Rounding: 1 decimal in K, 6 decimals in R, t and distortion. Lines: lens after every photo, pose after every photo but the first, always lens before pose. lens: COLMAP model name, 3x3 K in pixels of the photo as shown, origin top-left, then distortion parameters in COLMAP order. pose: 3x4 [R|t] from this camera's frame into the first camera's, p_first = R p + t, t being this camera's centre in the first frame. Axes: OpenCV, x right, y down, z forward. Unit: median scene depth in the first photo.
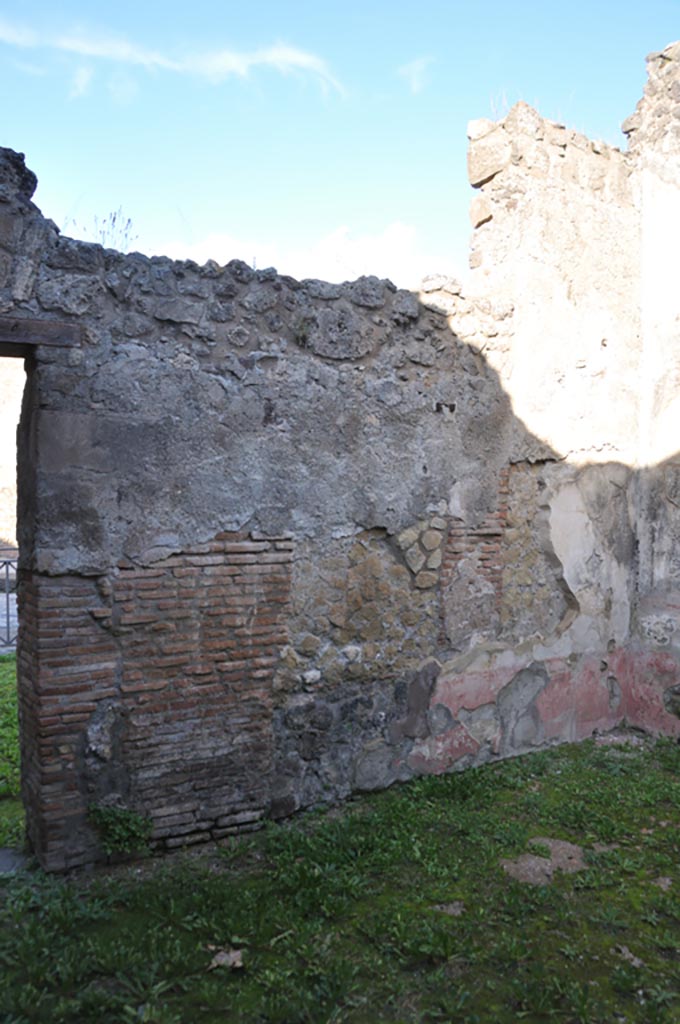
lens RADIAL K [[795.0, 0, 334.7], [0, 795.0, 516.1], [0, 0, 1]] dist [-0.156311, 0.113395]
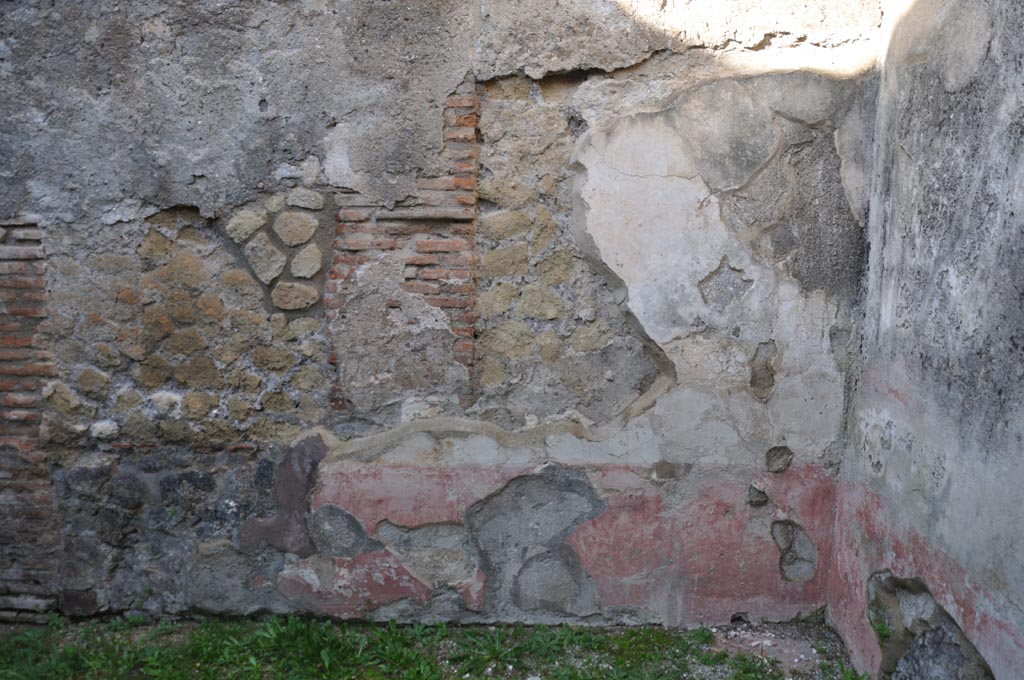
lens RADIAL K [[795.0, 0, 530.6], [0, 795.0, 358.5], [0, 0, 1]] dist [-0.156311, 0.113395]
pose [[0.824673, 0.079076, -0.560055, 0.629598], [-0.005604, 0.991273, 0.131709, 0.051777], [0.565583, -0.105478, 0.817918, 0.659027]]
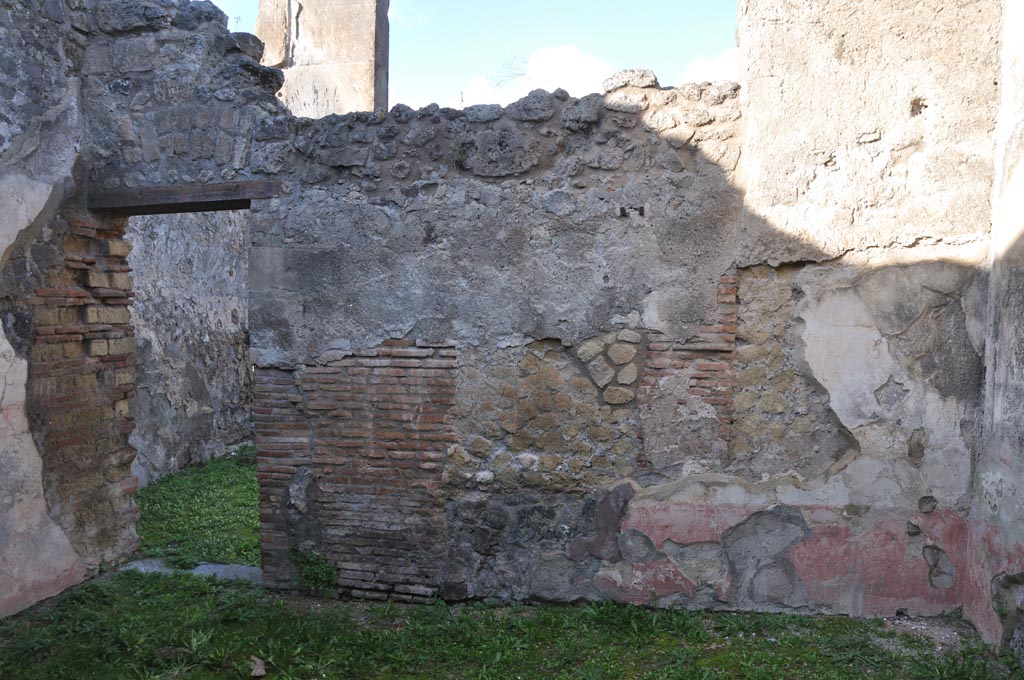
lens RADIAL K [[795.0, 0, 519.2], [0, 795.0, 351.6], [0, 0, 1]] dist [-0.156311, 0.113395]
pose [[0.738503, 0.024936, -0.673789, 0.709424], [-0.013469, 0.999662, 0.022234, 0.009125], [0.674116, -0.007345, 0.738589, 0.236174]]
